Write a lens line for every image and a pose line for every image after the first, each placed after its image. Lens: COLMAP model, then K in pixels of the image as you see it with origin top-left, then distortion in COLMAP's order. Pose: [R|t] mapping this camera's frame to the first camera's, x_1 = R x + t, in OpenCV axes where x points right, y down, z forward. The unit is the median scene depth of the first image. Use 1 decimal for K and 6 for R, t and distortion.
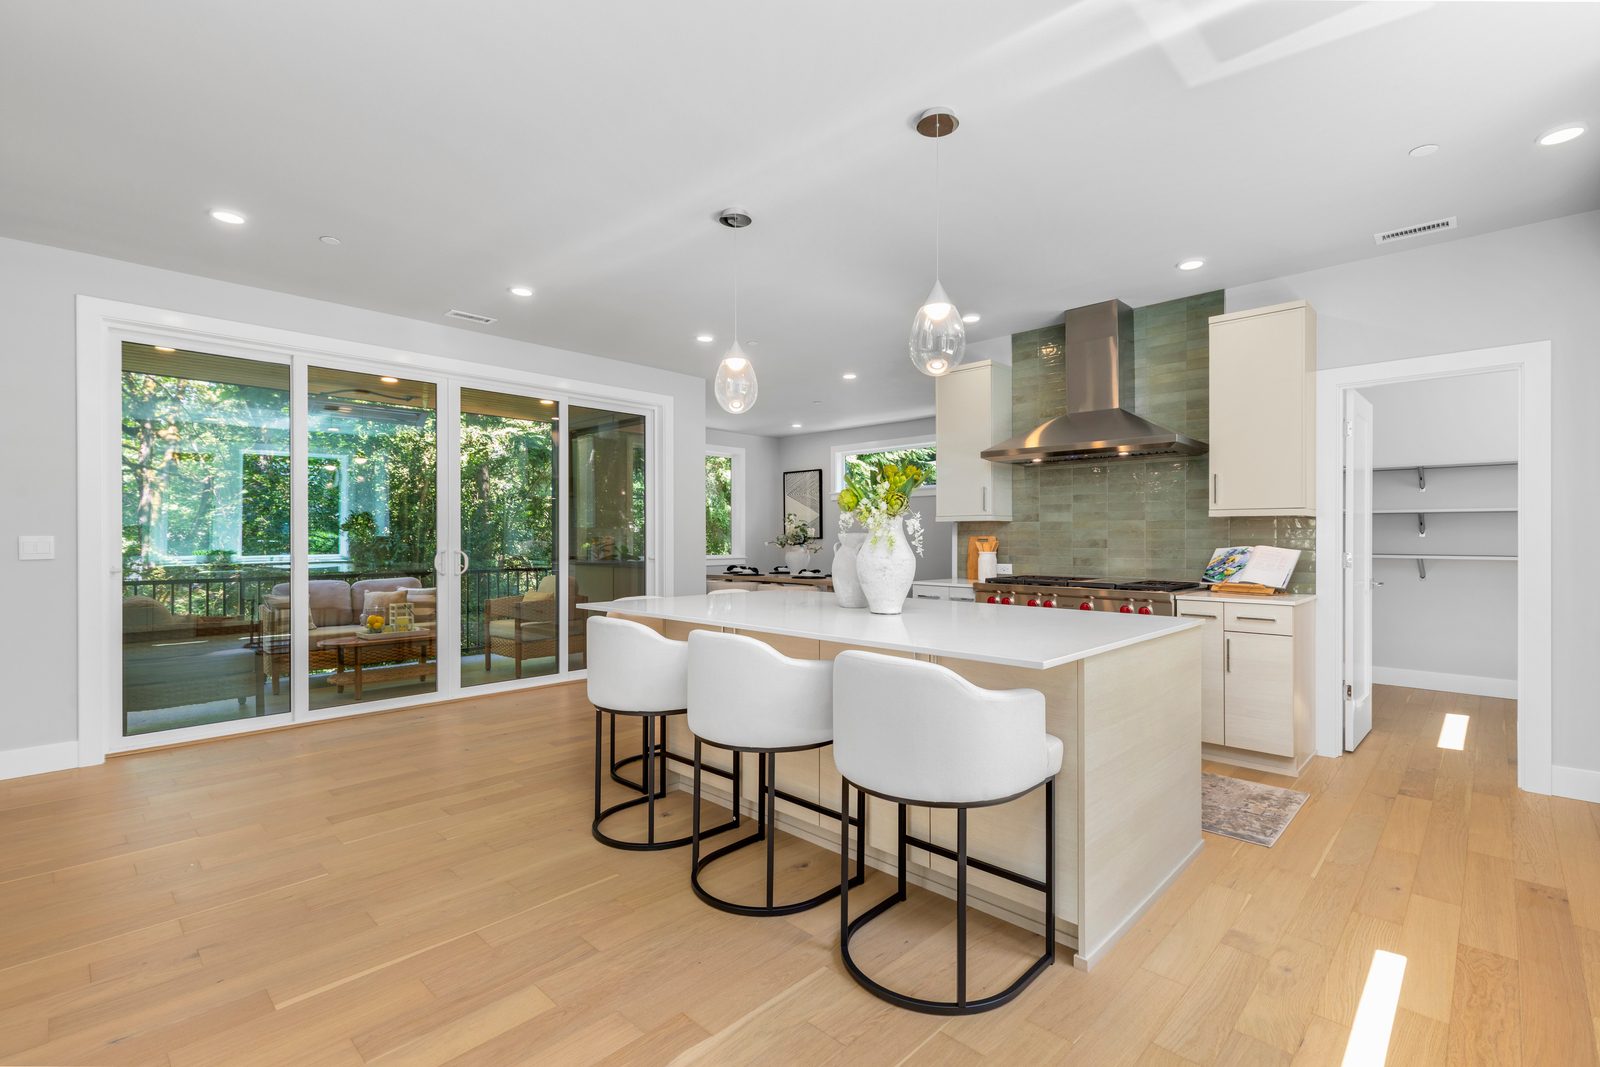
lens RADIAL K [[724.6, 0, 800.0], [0, 724.6, 533.5], [0, 0, 1]] dist [0.000443, 0.000611]
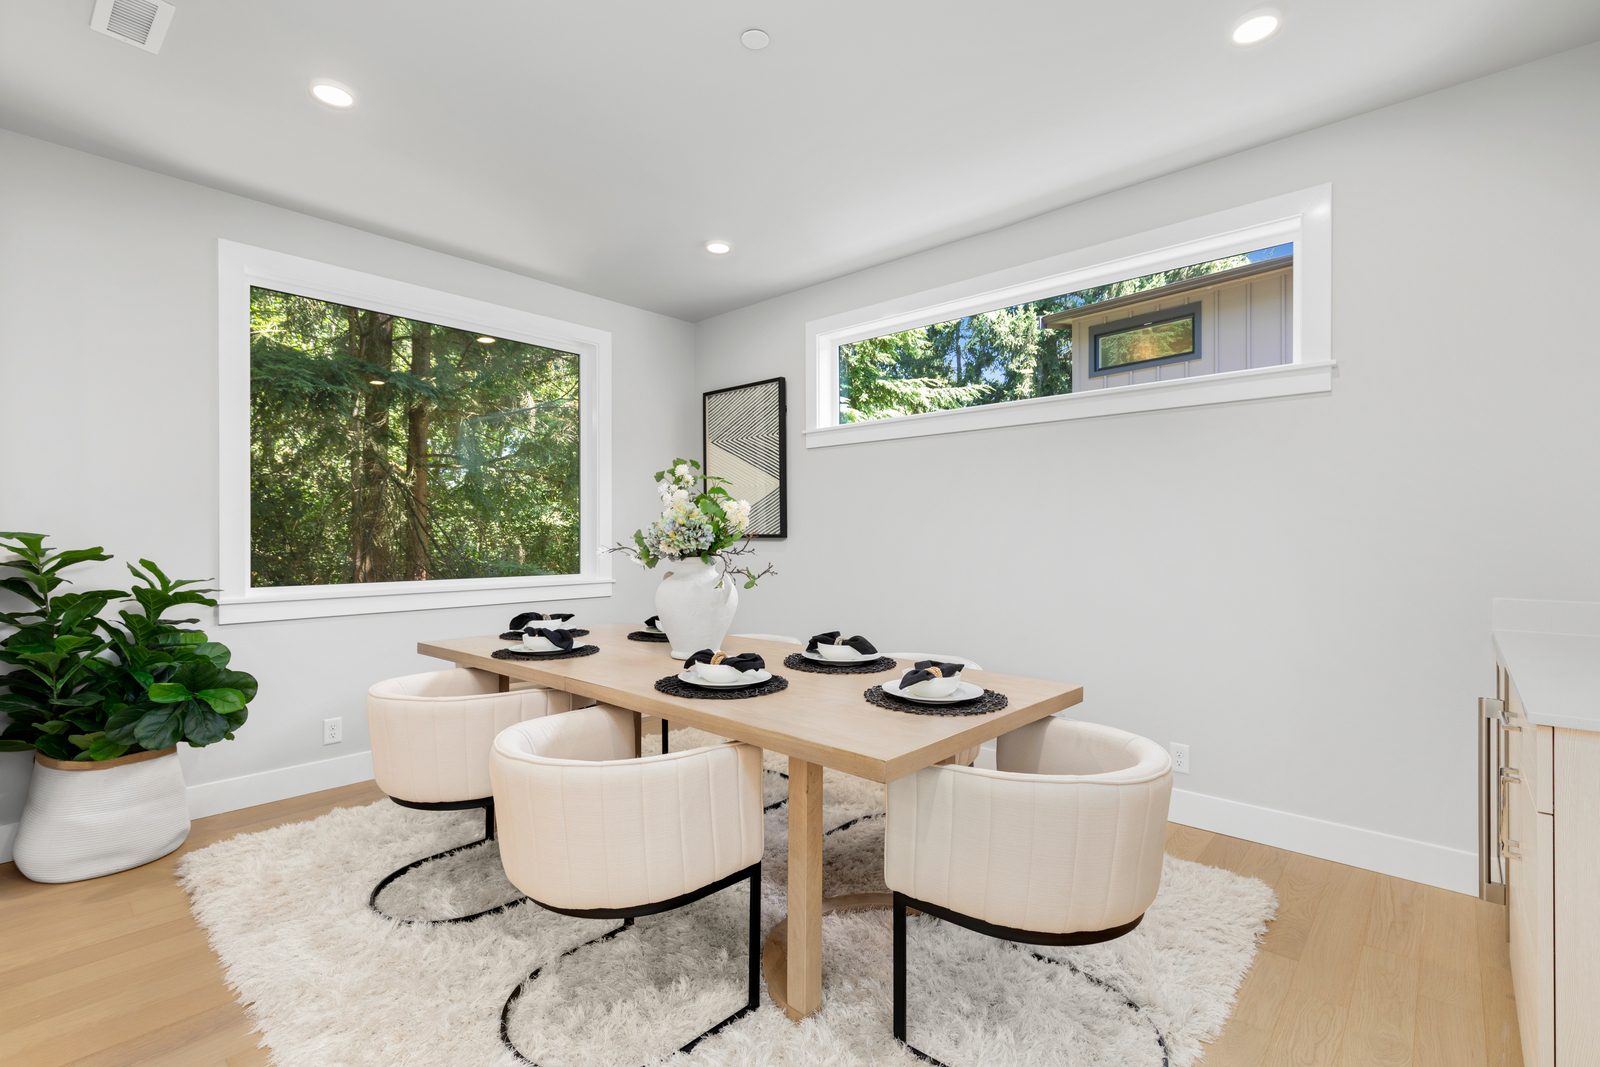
lens RADIAL K [[724.6, 0, 800.0], [0, 724.6, 533.5], [0, 0, 1]] dist [0.000443, 0.000611]
pose [[0.999467, -0.002926, 0.032507, 0.025374], [0.002917, 0.999996, 0.000342, 0.004742], [-0.032508, -0.000247, 0.999471, 0.571071]]
